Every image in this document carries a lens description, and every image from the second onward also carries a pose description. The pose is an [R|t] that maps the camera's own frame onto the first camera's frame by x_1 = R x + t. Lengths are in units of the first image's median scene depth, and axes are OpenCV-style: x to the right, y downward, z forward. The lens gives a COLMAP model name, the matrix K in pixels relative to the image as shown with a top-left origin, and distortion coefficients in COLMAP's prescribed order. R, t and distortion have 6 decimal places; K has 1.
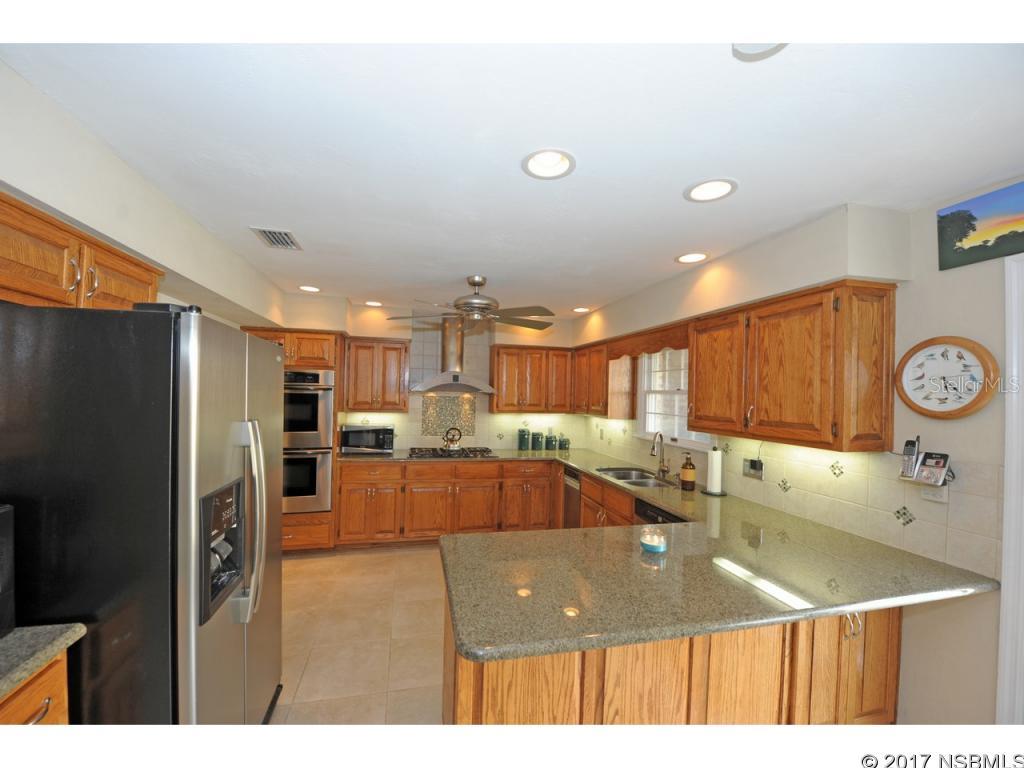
lens RADIAL K [[406.2, 0, 510.8], [0, 406.2, 388.0], [0, 0, 1]] dist [-0.017182, -0.000611]
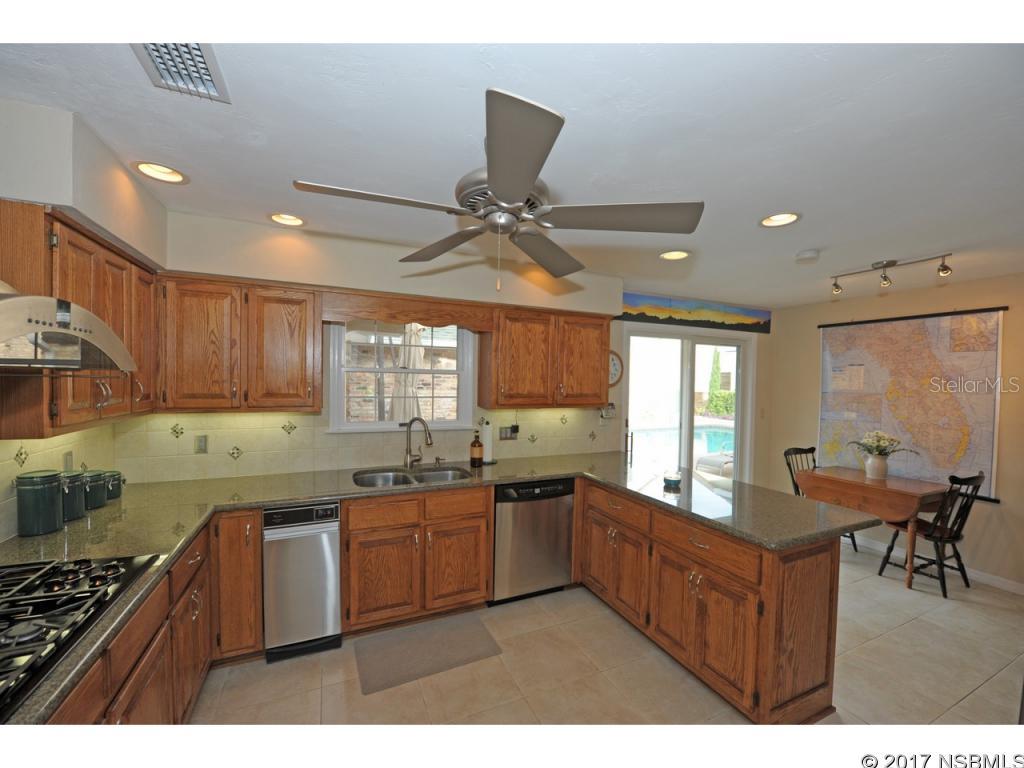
lens RADIAL K [[406.2, 0, 510.1], [0, 406.2, 388.4], [0, 0, 1]] dist [-0.017182, -0.000611]
pose [[-0.171924, -0.050621, 0.983809, -0.428235], [-0.035690, 0.998343, 0.045132, 0.000494], [-0.984463, -0.027353, -0.173446, 0.793208]]
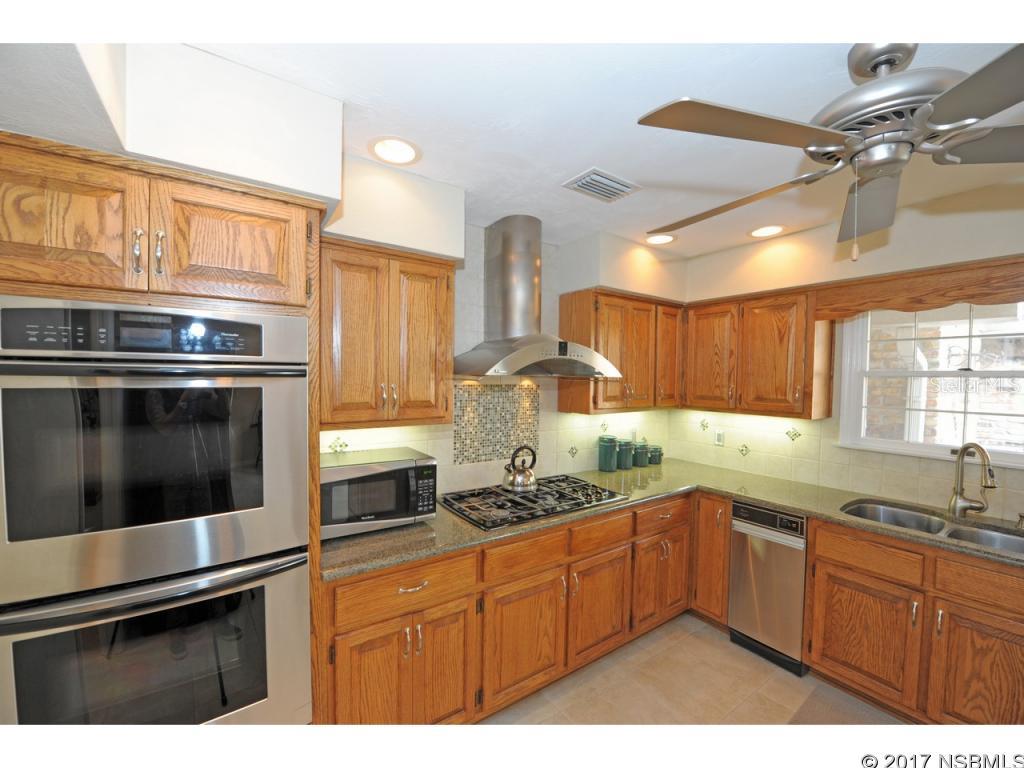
lens RADIAL K [[406.2, 0, 509.1], [0, 406.2, 389.4], [0, 0, 1]] dist [-0.017182, -0.000611]
pose [[0.938237, -0.020607, 0.345380, -0.369409], [0.003694, 0.998765, 0.049556, 0.001264], [-0.345975, -0.045219, 0.937154, 0.583868]]
